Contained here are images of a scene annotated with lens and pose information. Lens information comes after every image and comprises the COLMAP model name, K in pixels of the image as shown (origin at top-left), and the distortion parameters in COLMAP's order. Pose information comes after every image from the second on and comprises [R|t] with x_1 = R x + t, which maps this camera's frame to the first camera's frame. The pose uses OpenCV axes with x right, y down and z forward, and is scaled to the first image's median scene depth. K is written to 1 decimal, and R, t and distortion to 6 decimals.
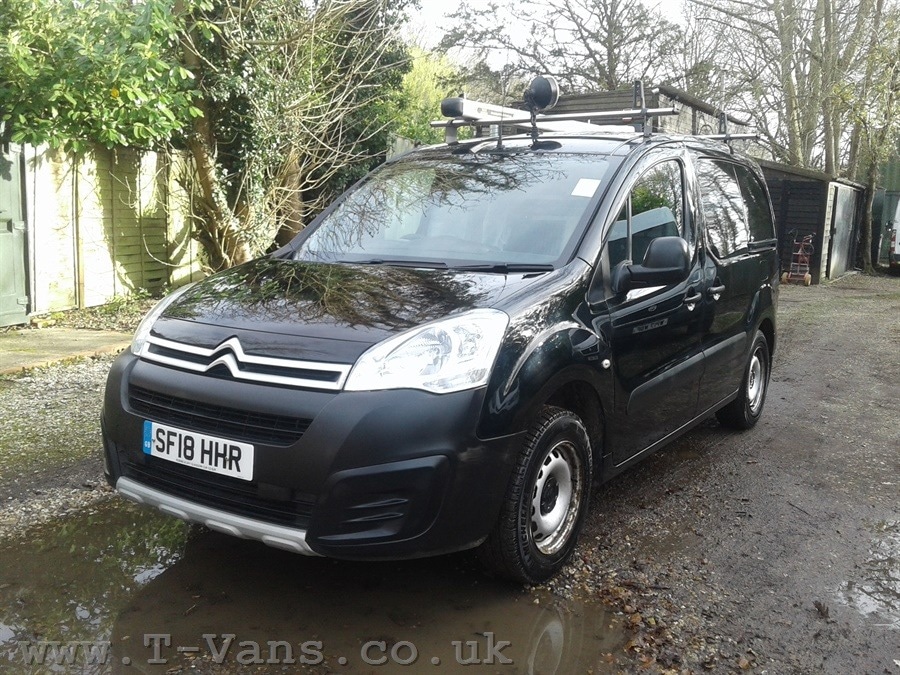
lens RADIAL K [[839.3, 0, 454.9], [0, 839.3, 334.4], [0, 0, 1]] dist [0.013354, -0.026033]
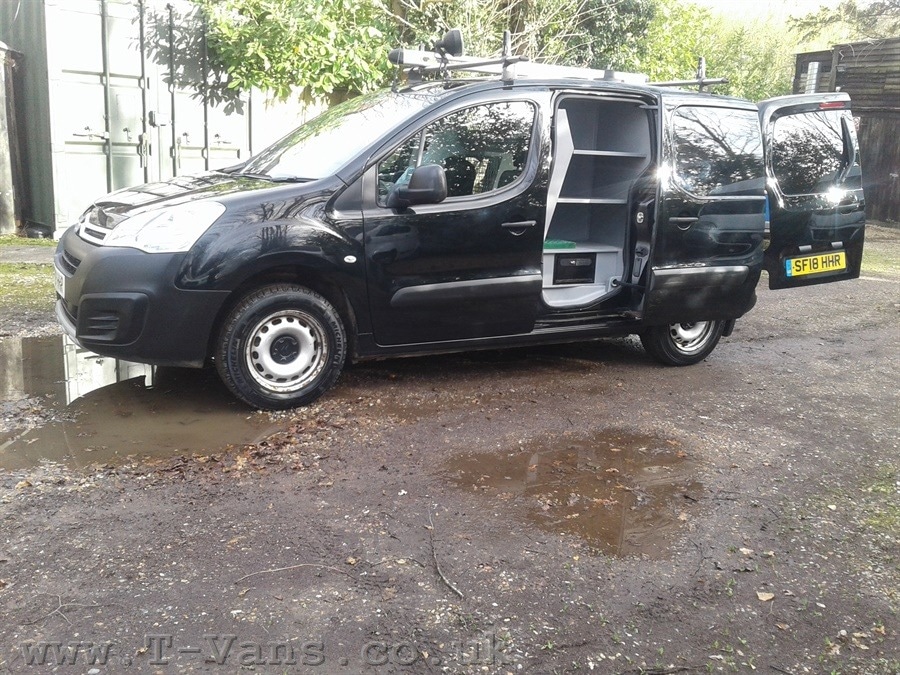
lens RADIAL K [[819.4, 0, 450.0], [0, 819.4, 337.5], [0, 0, 1]] dist [0.061831, -0.121633]
pose [[0.900060, 0.125488, -0.417306, 0.355830], [-0.098017, 0.991399, 0.086718, 0.011813], [0.424599, -0.037148, 0.904619, -0.036065]]
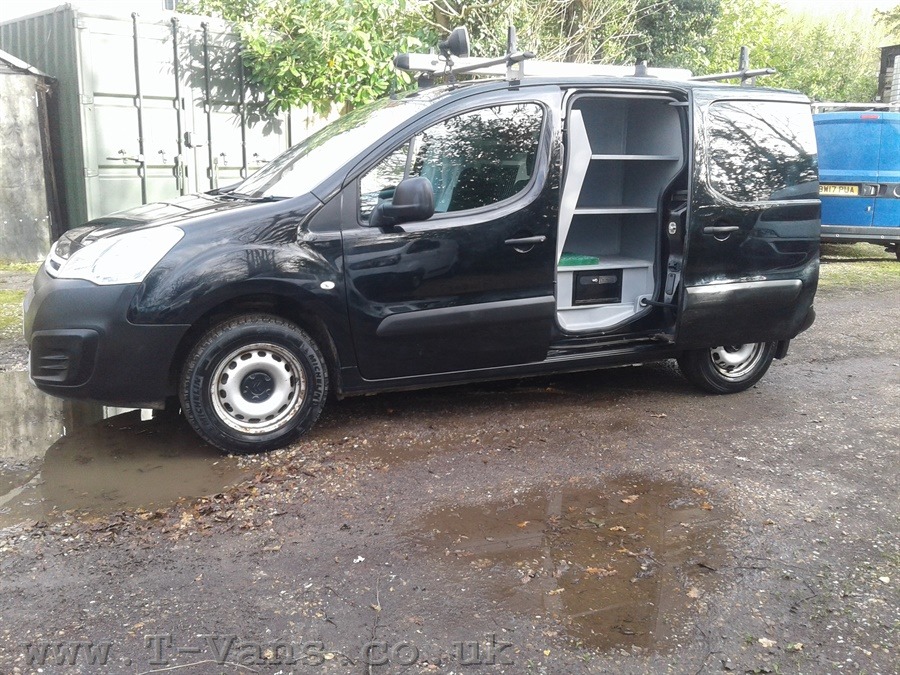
lens RADIAL K [[819.4, 0, 450.0], [0, 819.4, 337.5], [0, 0, 1]] dist [0.061831, -0.121633]
pose [[0.857349, 0.106177, -0.503665, 0.374006], [-0.075669, 0.993861, 0.080709, 0.000562], [0.509143, -0.031084, 0.860121, 0.042934]]
